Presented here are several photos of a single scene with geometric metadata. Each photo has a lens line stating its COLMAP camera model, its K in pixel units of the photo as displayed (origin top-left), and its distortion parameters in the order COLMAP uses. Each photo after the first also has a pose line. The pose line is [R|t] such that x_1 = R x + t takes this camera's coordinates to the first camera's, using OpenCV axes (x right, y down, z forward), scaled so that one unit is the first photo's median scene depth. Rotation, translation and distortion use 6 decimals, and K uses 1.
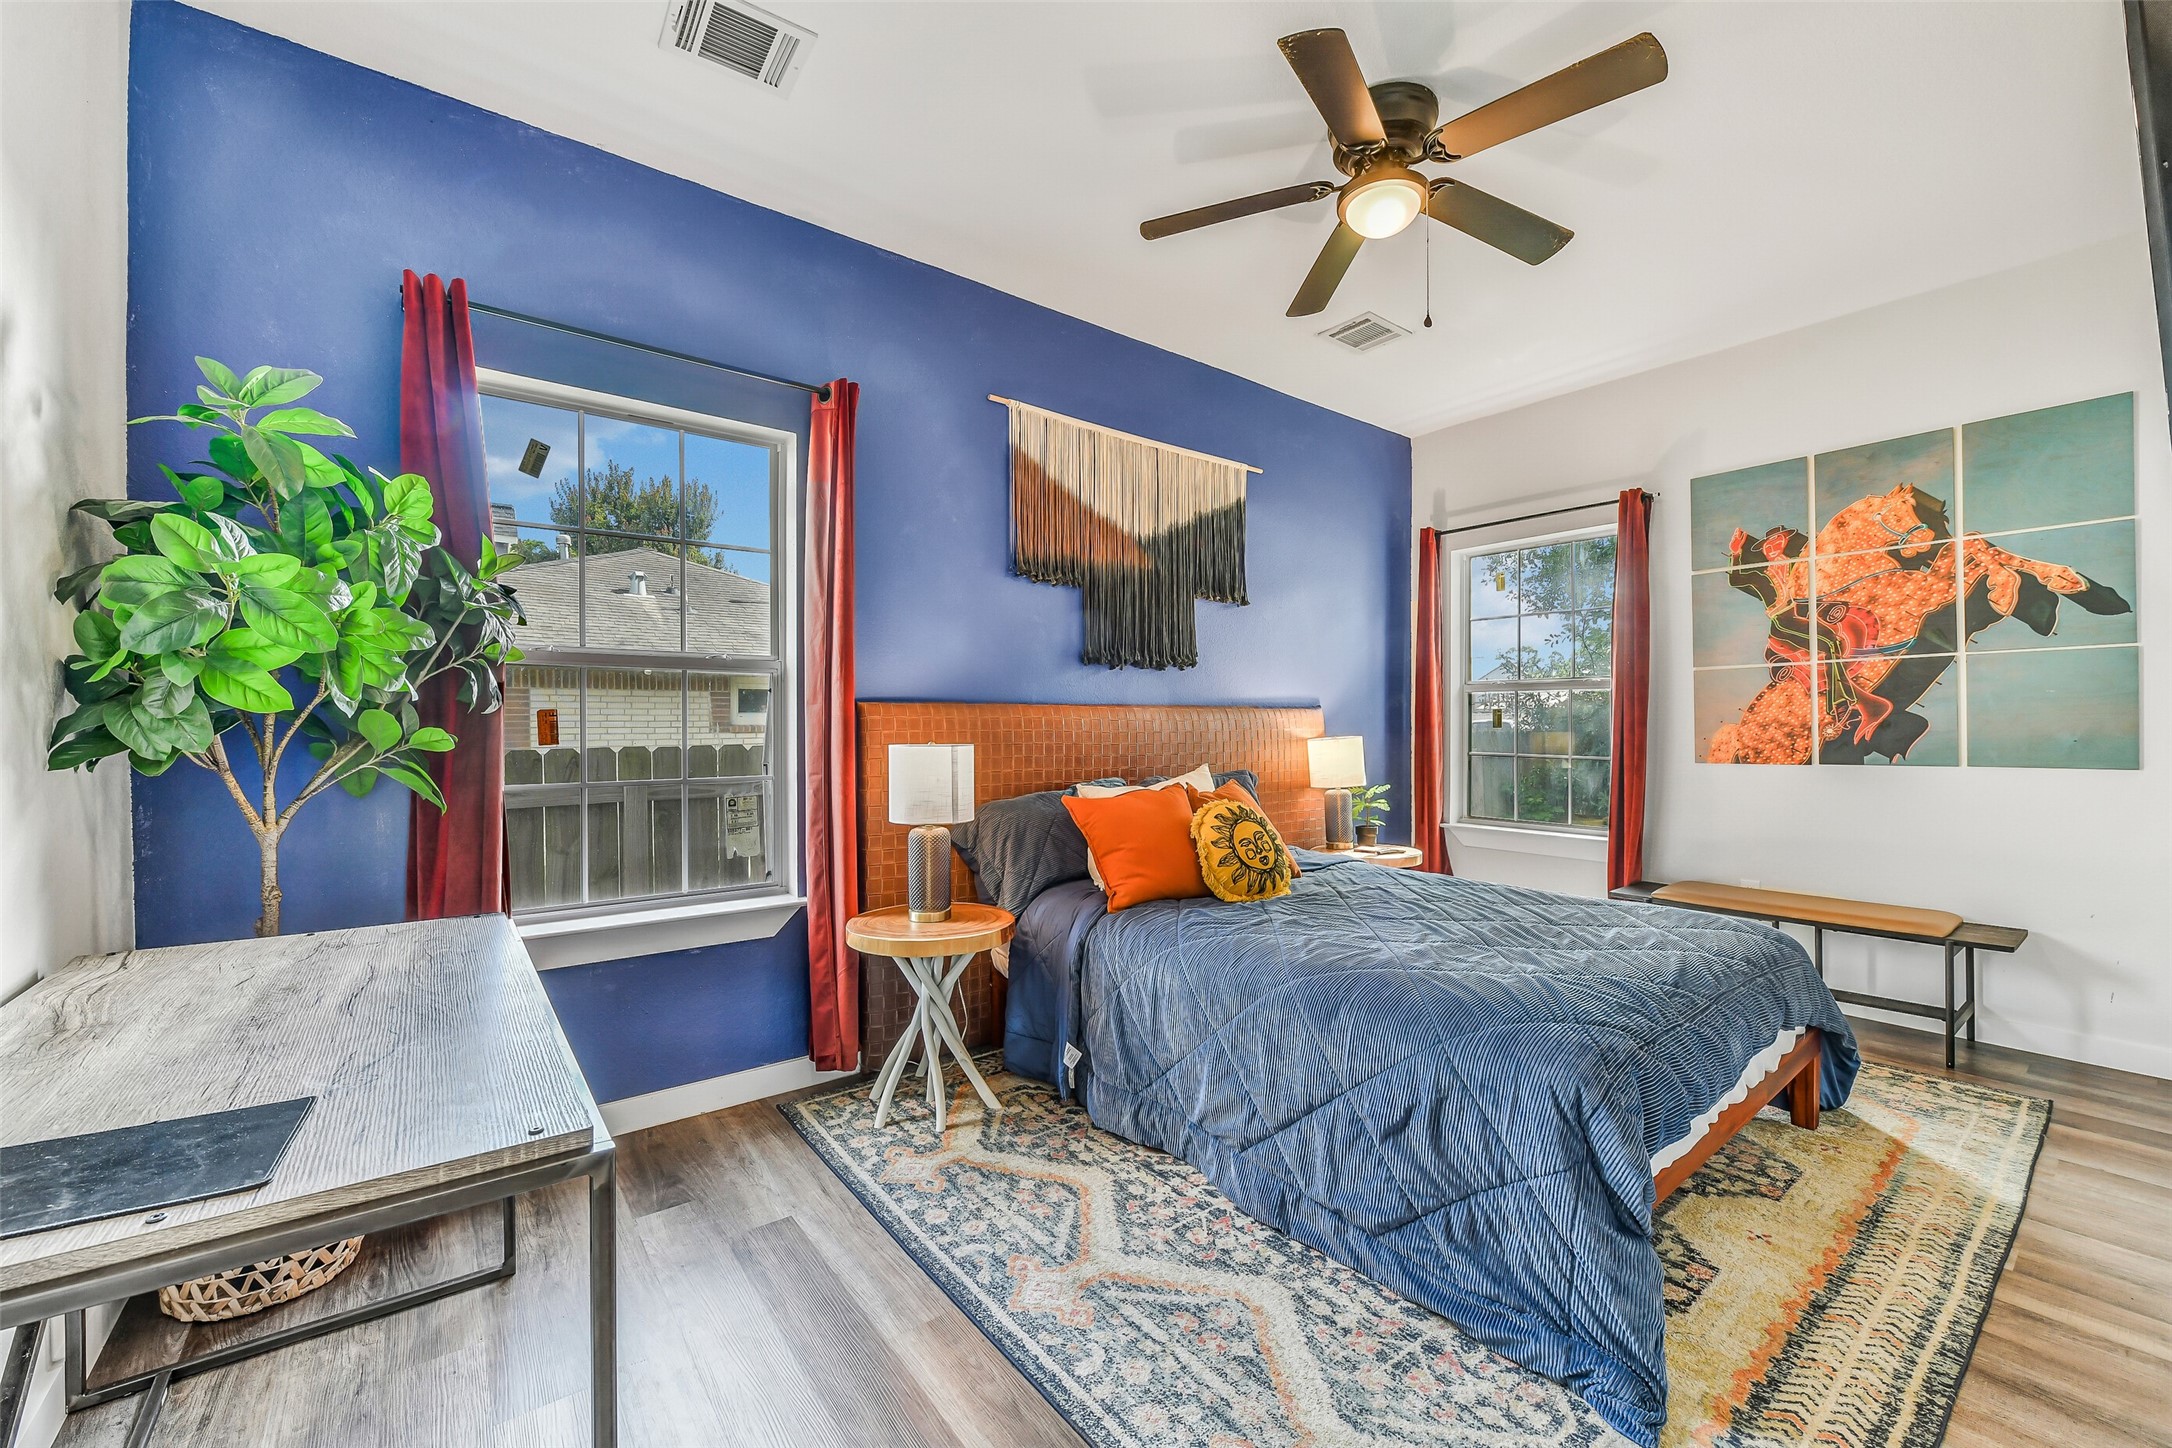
lens RADIAL K [[881.3, 0, 1093.7], [0, 881.3, 719.5], [0, 0, 1]] dist [0.000401, -0.000273]
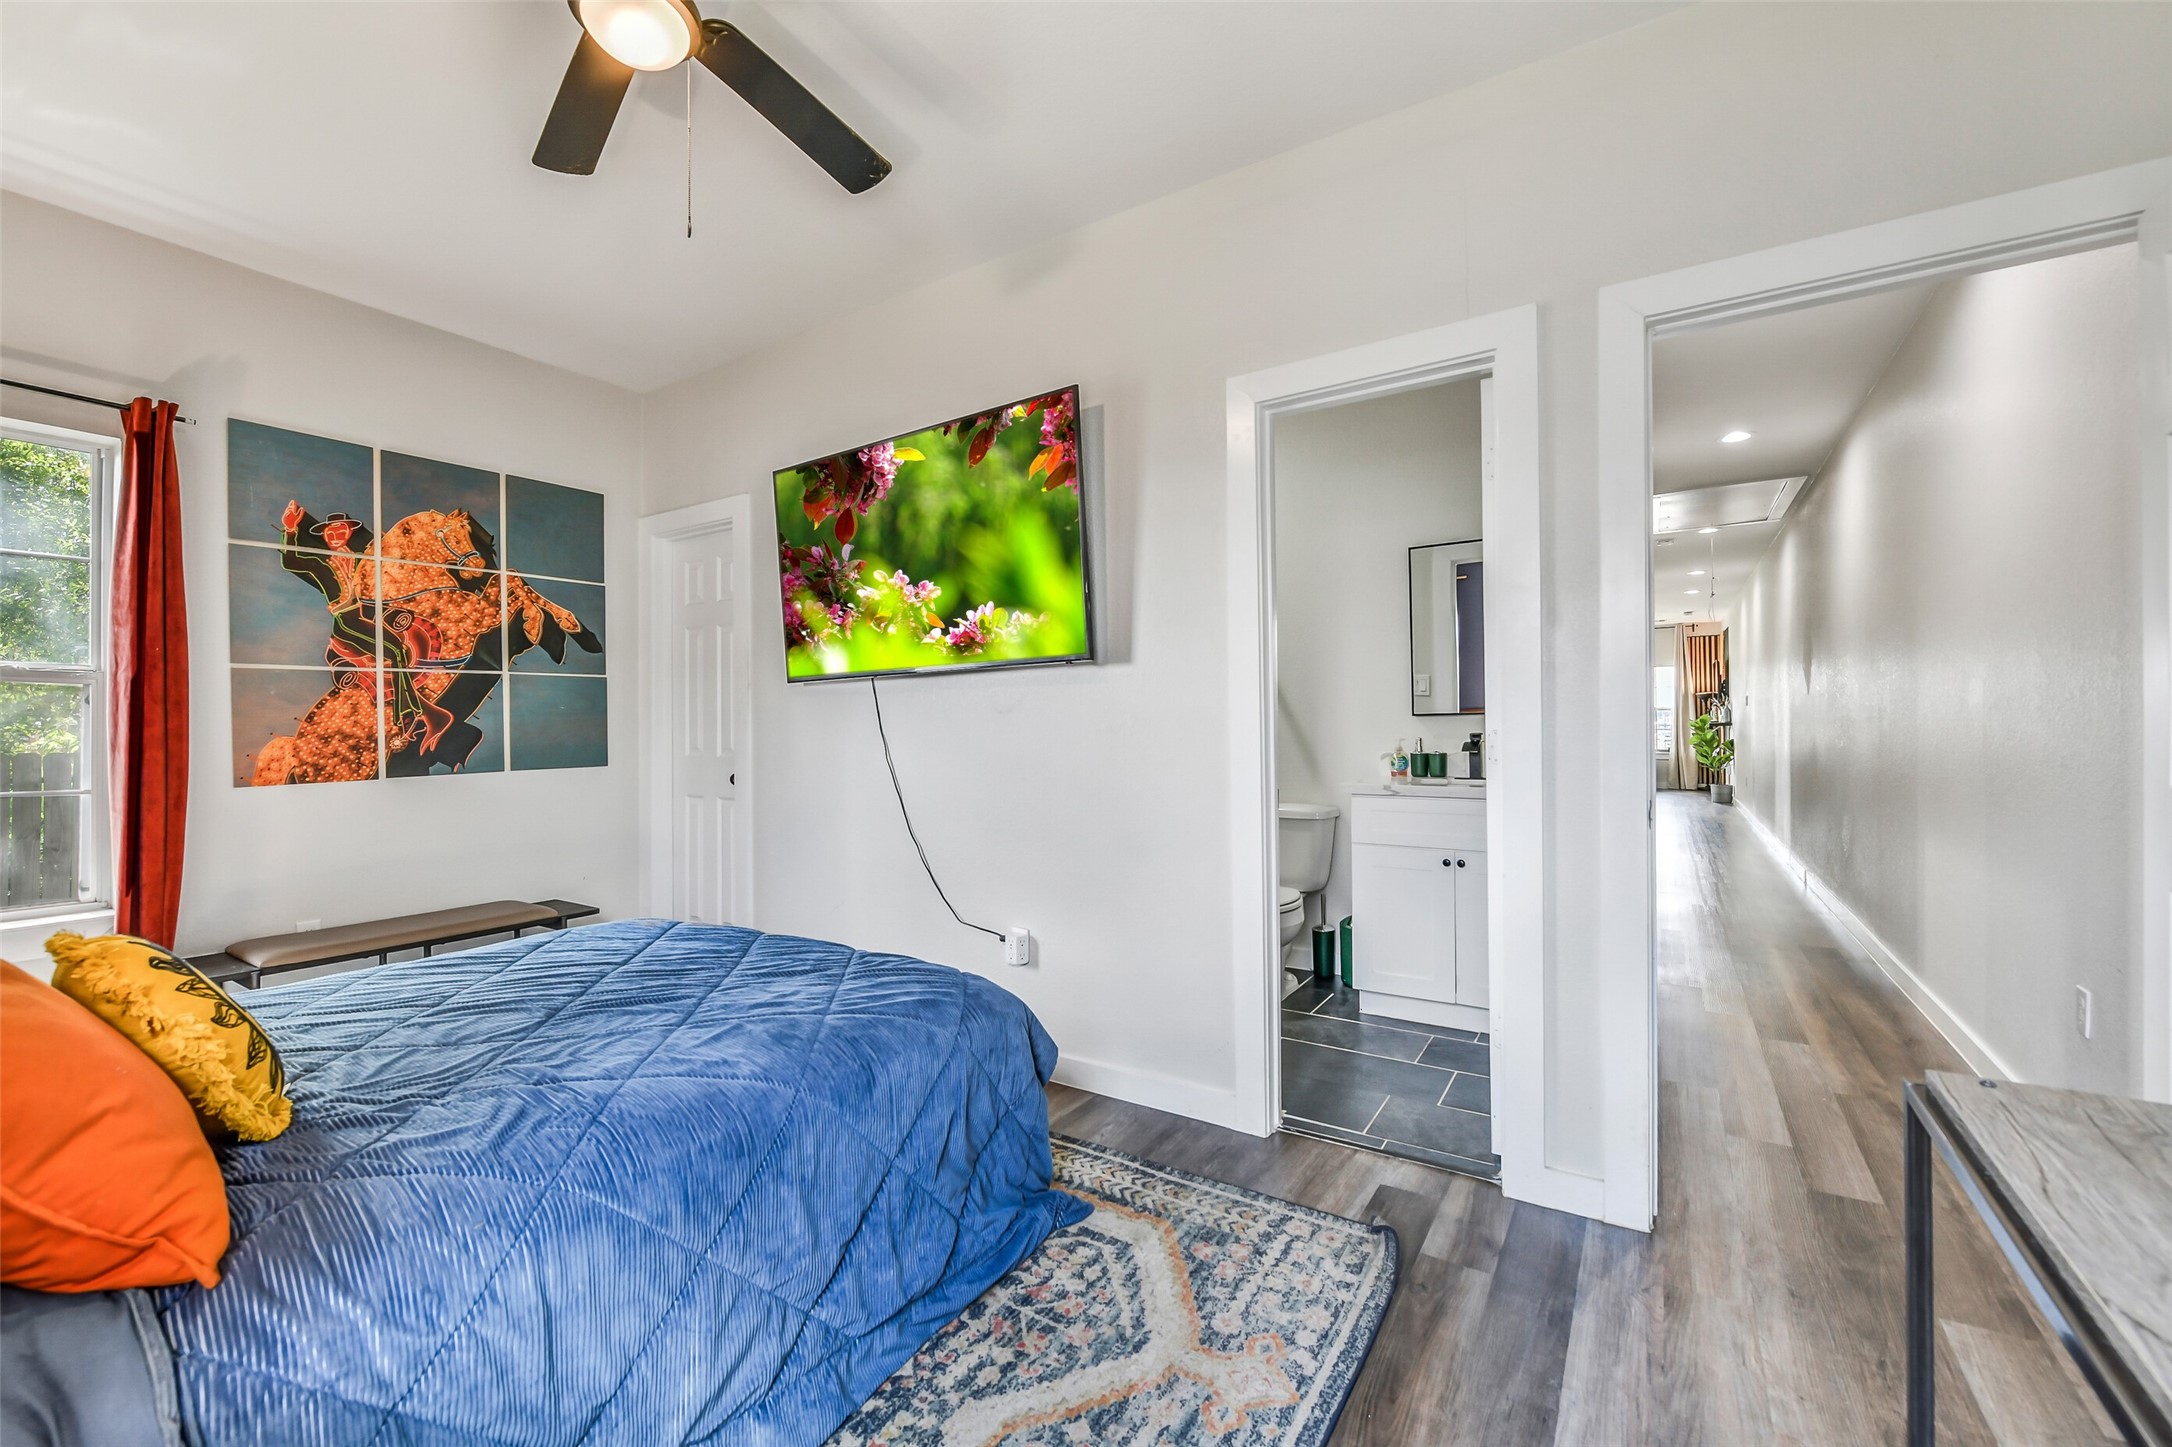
lens RADIAL K [[881.3, 0, 1093.7], [0, 881.3, 719.0], [0, 0, 1]] dist [0.000401, -0.000273]
pose [[-0.332154, 0.010570, 0.943166, -0.327560], [0.004232, 0.999944, -0.009716, 0.000060], [-0.943216, 0.000764, -0.332180, 0.610615]]
